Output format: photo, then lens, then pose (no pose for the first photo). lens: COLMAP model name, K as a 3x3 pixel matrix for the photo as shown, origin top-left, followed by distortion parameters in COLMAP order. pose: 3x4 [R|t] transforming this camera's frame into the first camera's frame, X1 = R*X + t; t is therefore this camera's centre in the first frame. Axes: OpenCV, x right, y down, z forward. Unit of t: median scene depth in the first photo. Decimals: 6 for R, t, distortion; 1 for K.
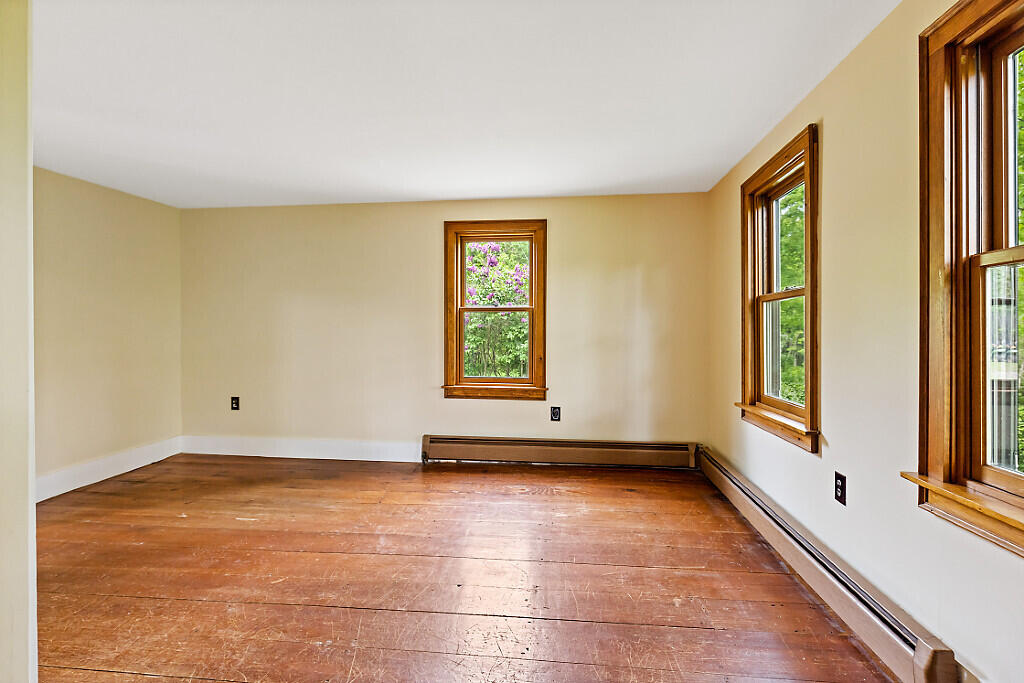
lens RADIAL K [[457.7, 0, 507.5], [0, 457.7, 335.5], [0, 0, 1]] dist [-0.007766, -0.000074]
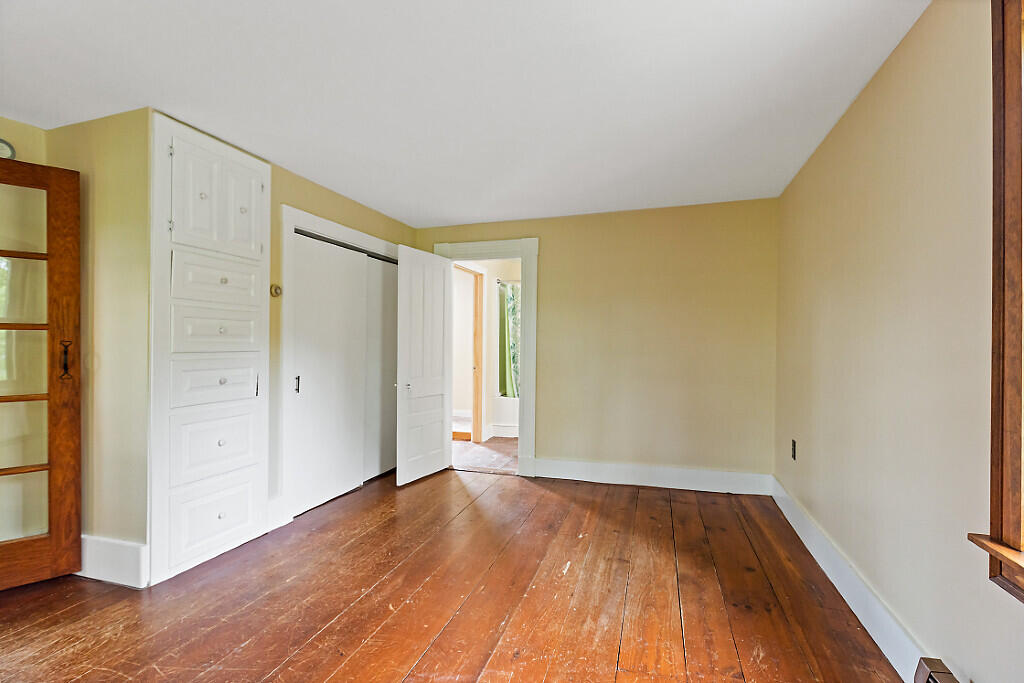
lens RADIAL K [[457.7, 0, 502.5], [0, 457.7, 345.6], [0, 0, 1]] dist [-0.007766, -0.000074]
pose [[-0.206232, -0.010130, -0.978451, 0.252029], [-0.017215, 0.999829, -0.006723, 0.006524], [0.978352, 0.015457, -0.206371, 0.987129]]
